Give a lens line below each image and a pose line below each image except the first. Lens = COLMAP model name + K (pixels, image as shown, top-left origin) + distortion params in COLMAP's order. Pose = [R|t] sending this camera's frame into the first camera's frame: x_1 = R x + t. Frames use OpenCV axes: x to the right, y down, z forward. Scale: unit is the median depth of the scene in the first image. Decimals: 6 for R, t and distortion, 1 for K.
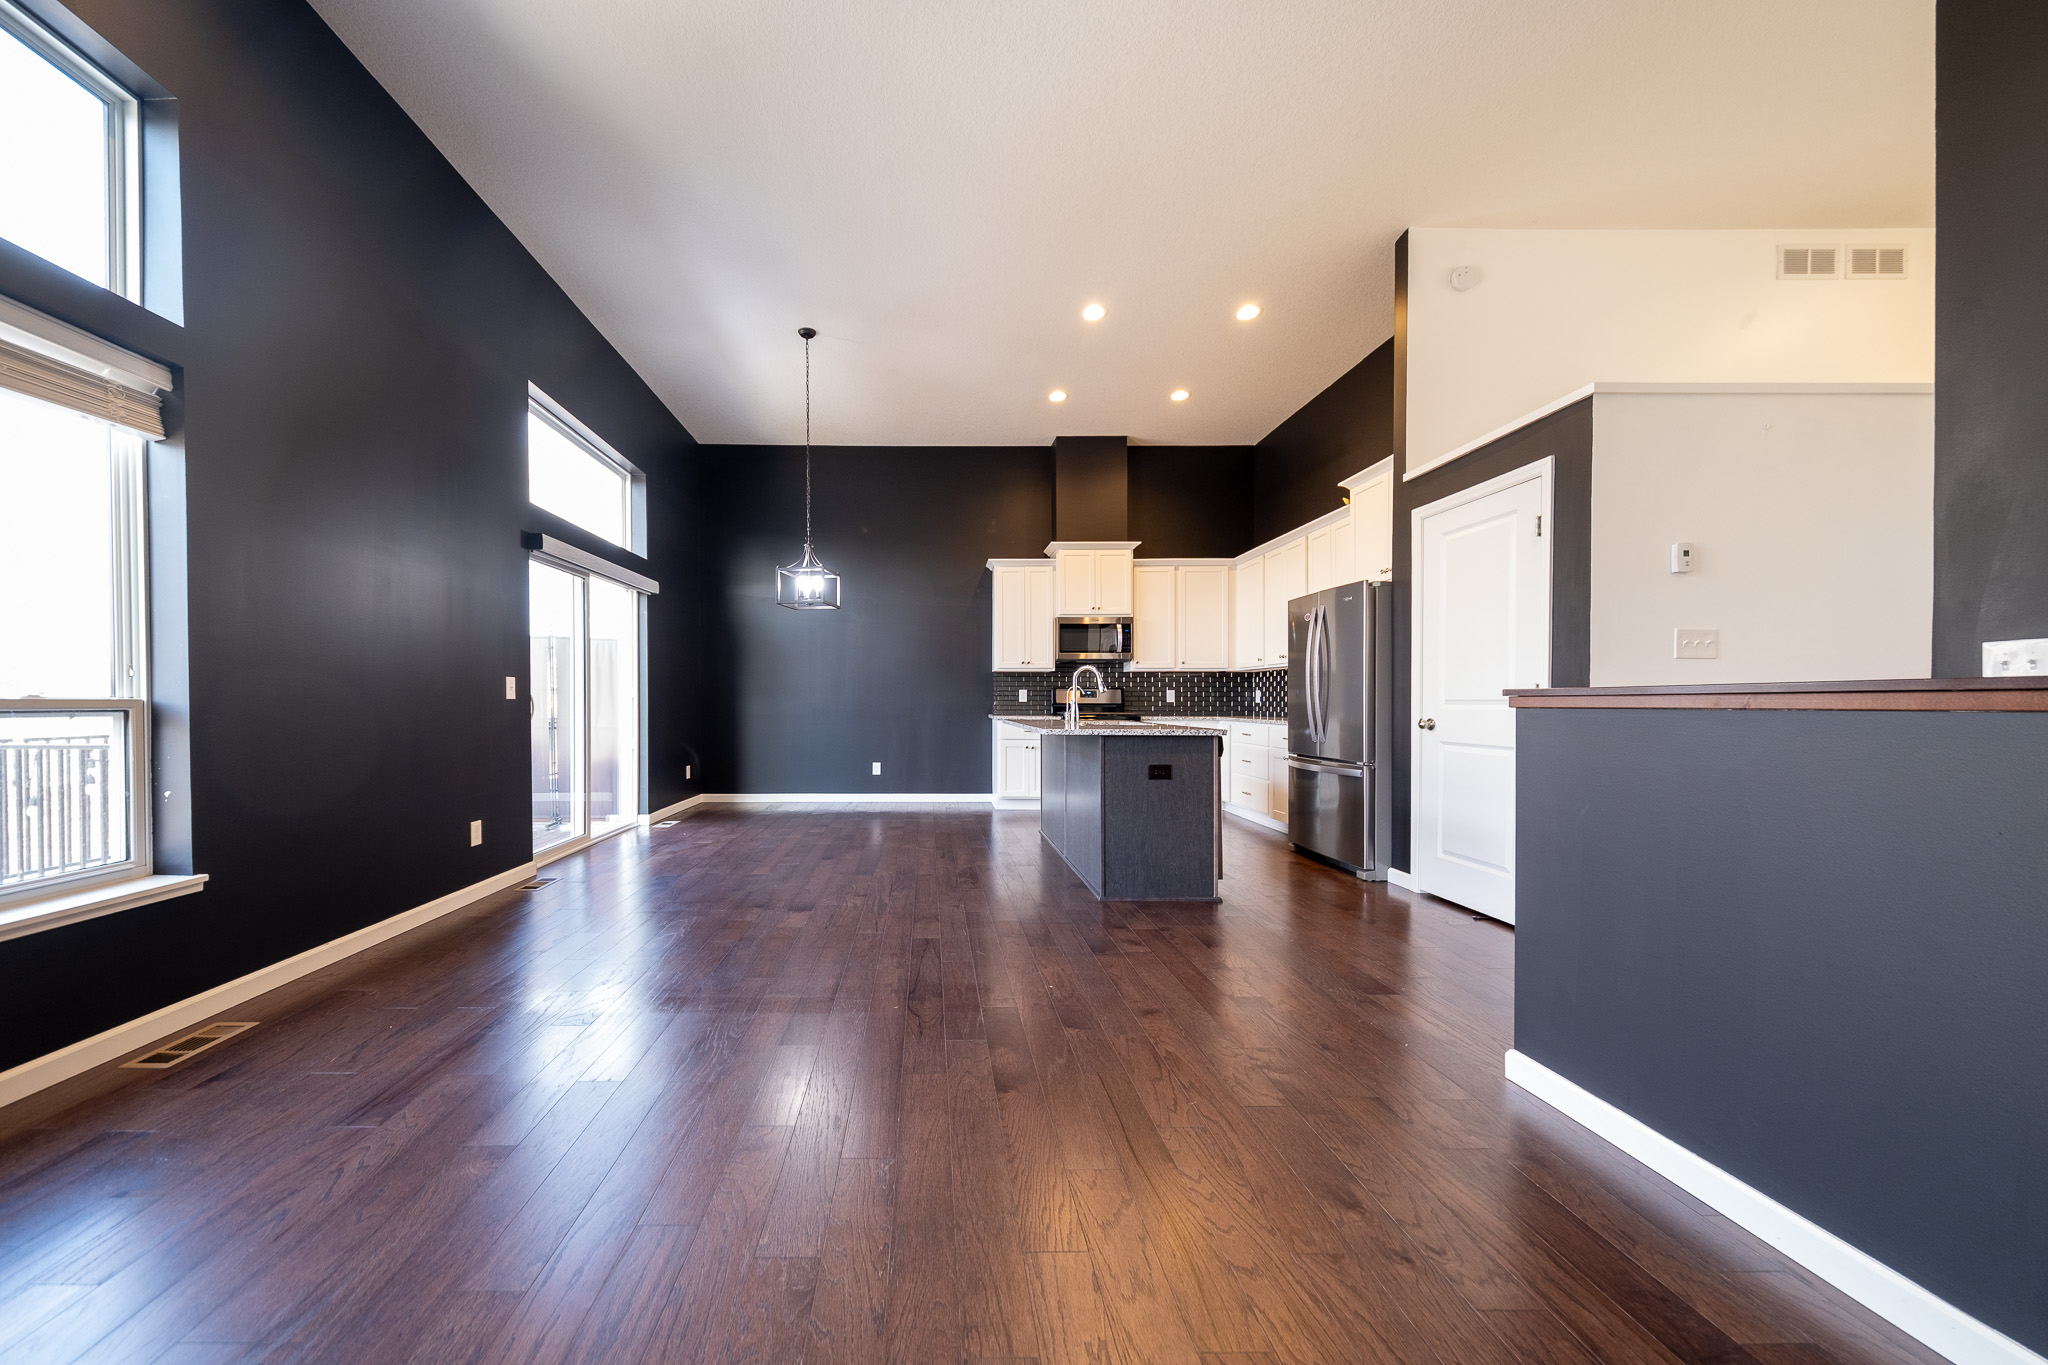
lens RADIAL K [[713.7, 0, 905.8], [0, 713.7, 712.4], [0, 0, 1]] dist [0.009565, -0.000745]
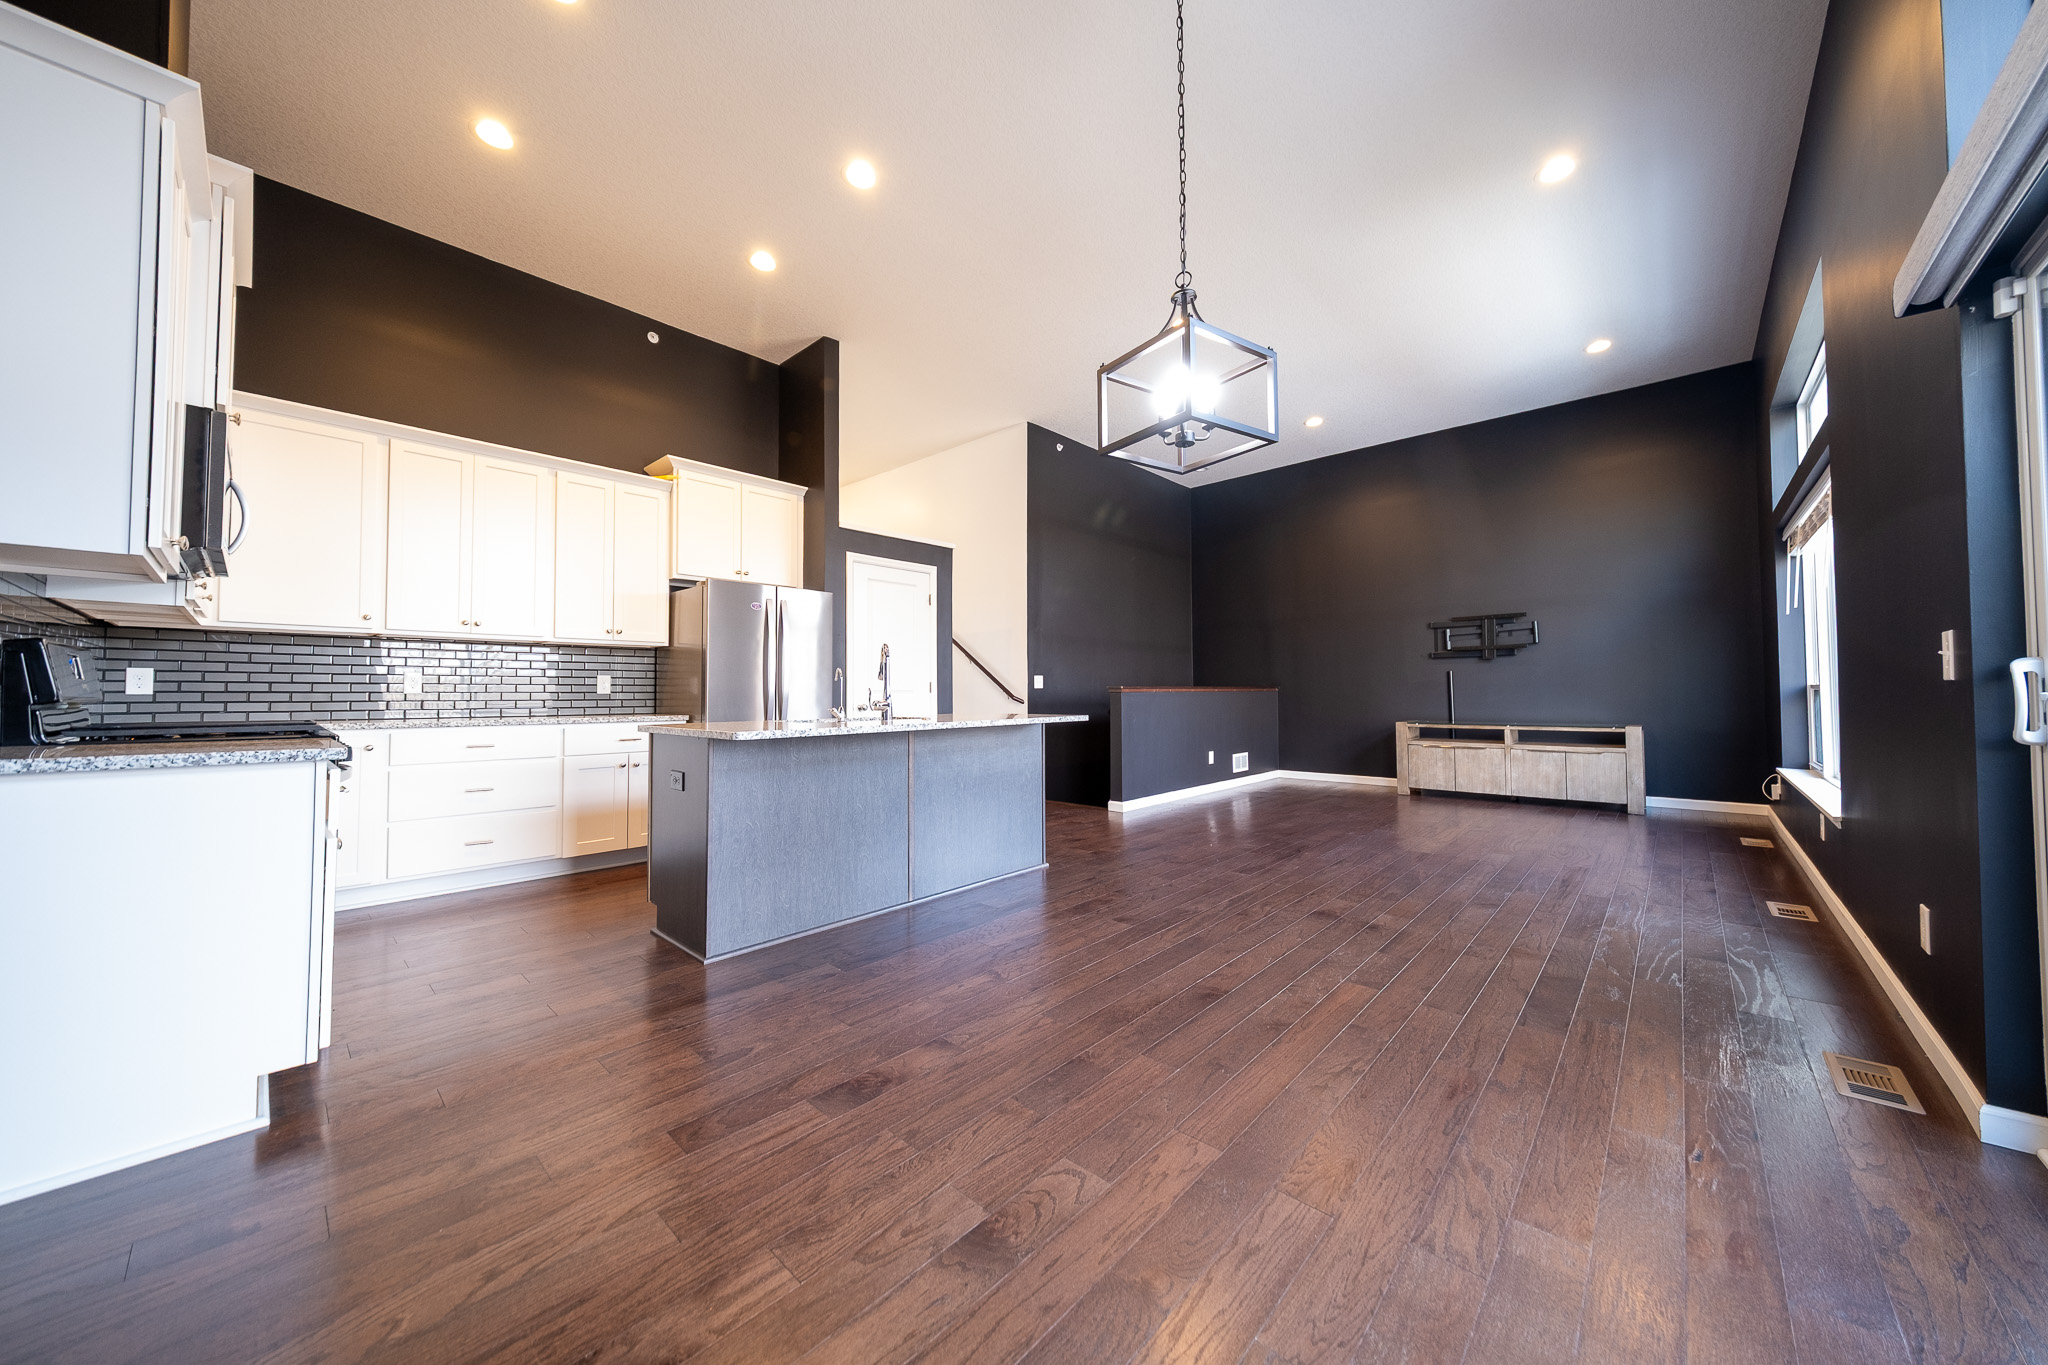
lens RADIAL K [[713.7, 0, 1021.2], [0, 713.7, 680.7], [0, 0, 1]] dist [0.009565, -0.000745]
pose [[-0.752377, 0.020356, 0.658418, -0.548871], [0.016973, 0.999790, -0.011515, -0.020408], [-0.658514, 0.002511, -0.752564, 2.308961]]
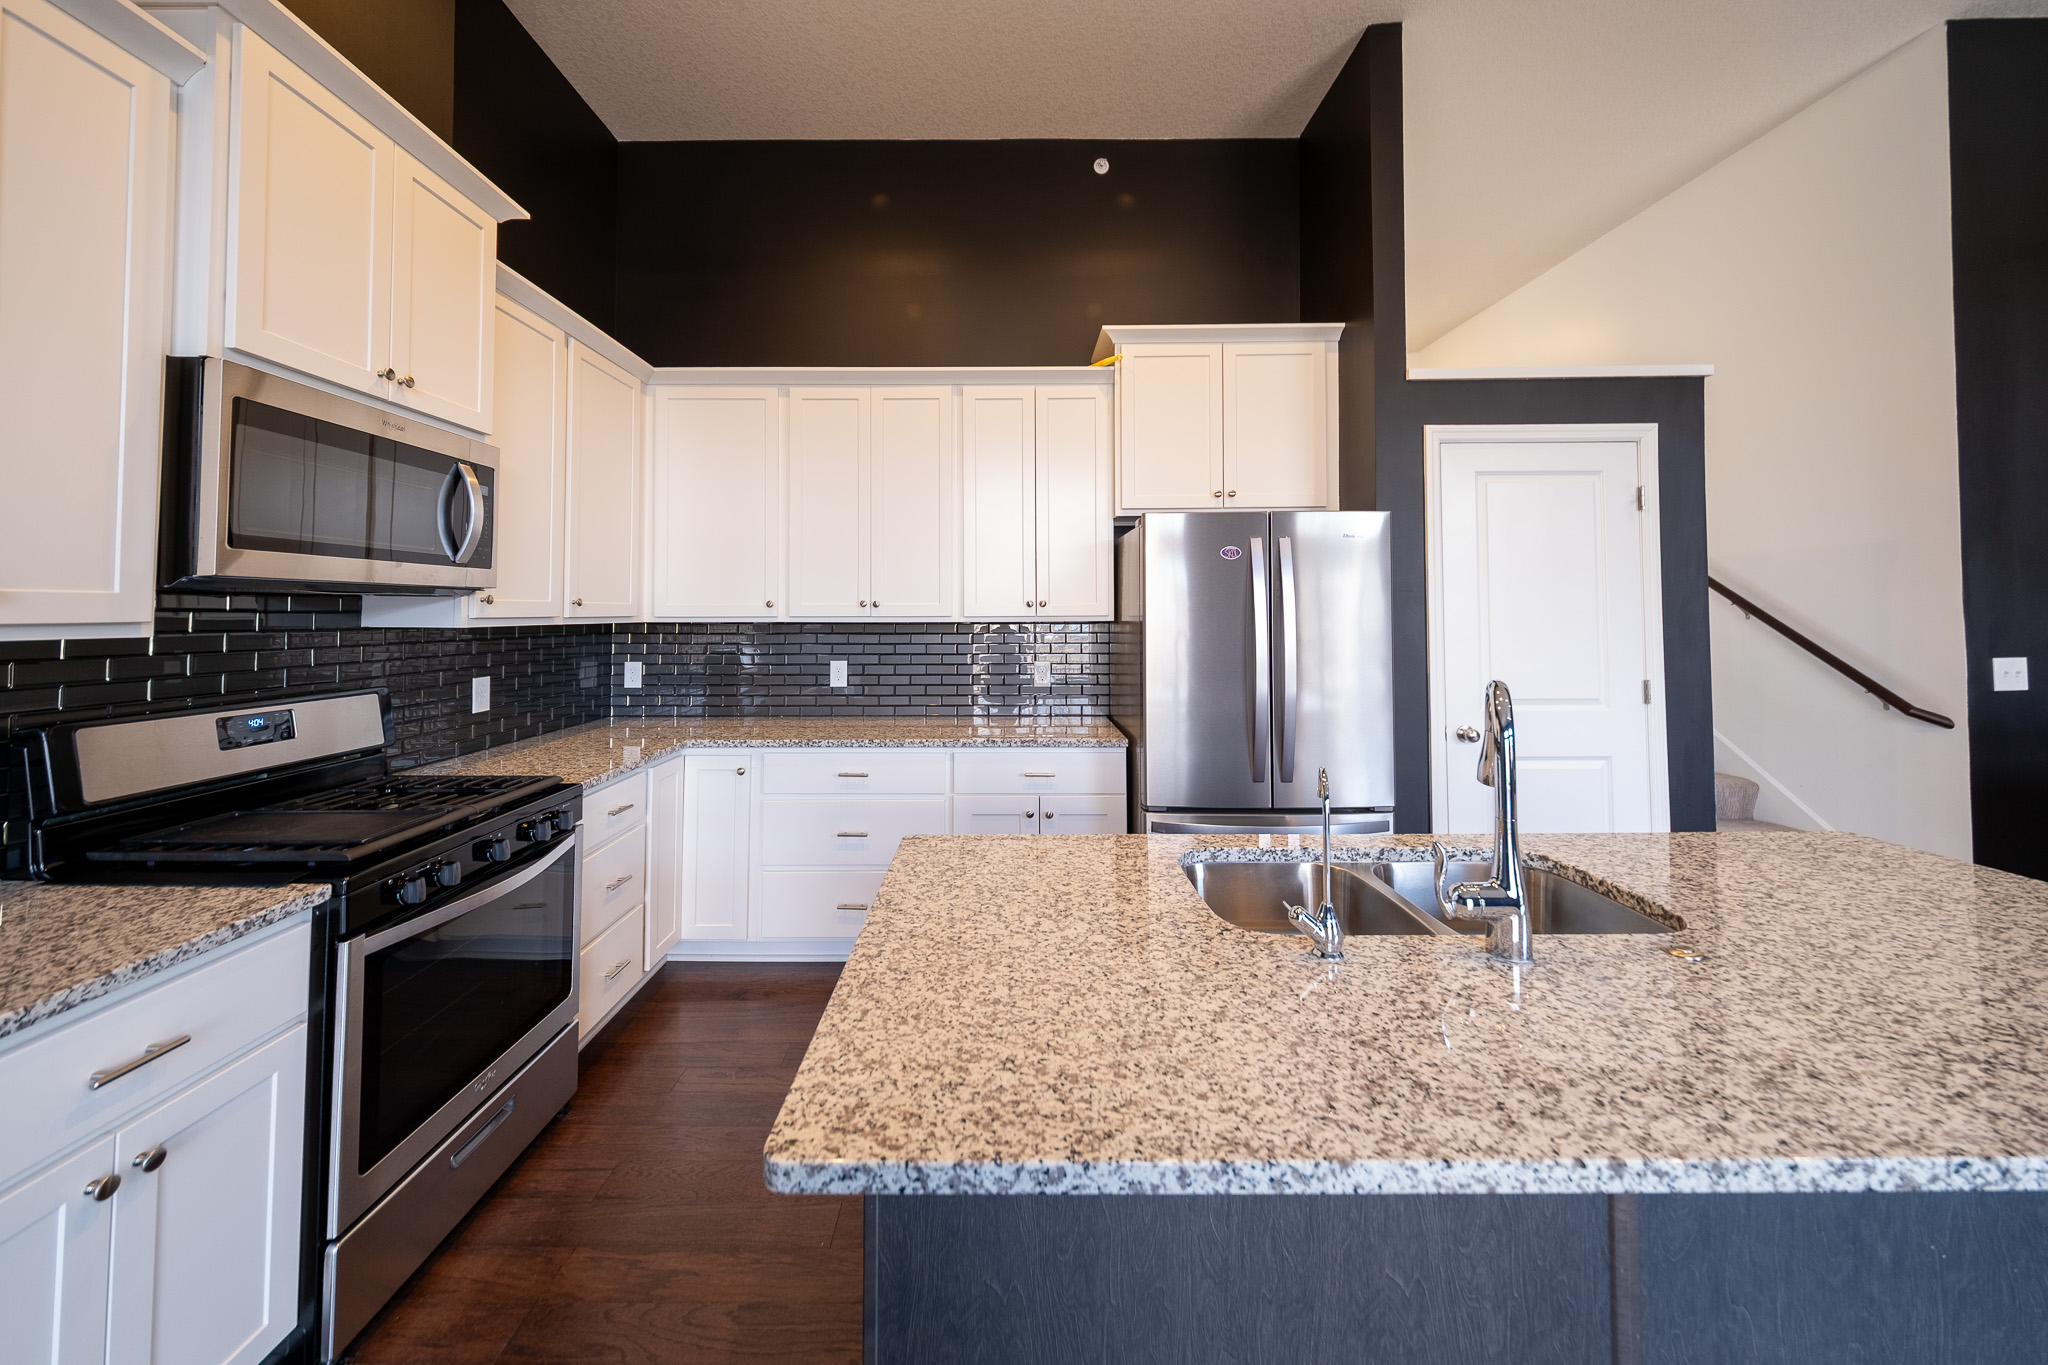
lens RADIAL K [[713.7, 0, 1002.9], [0, 713.7, 595.2], [0, 0, 1]] dist [0.009565, -0.000745]
pose [[-0.022491, 0.022992, 0.999483, 0.038460], [0.019056, 0.999564, -0.022565, -0.141659], [-0.999565, 0.018538, -0.022919, 1.825856]]
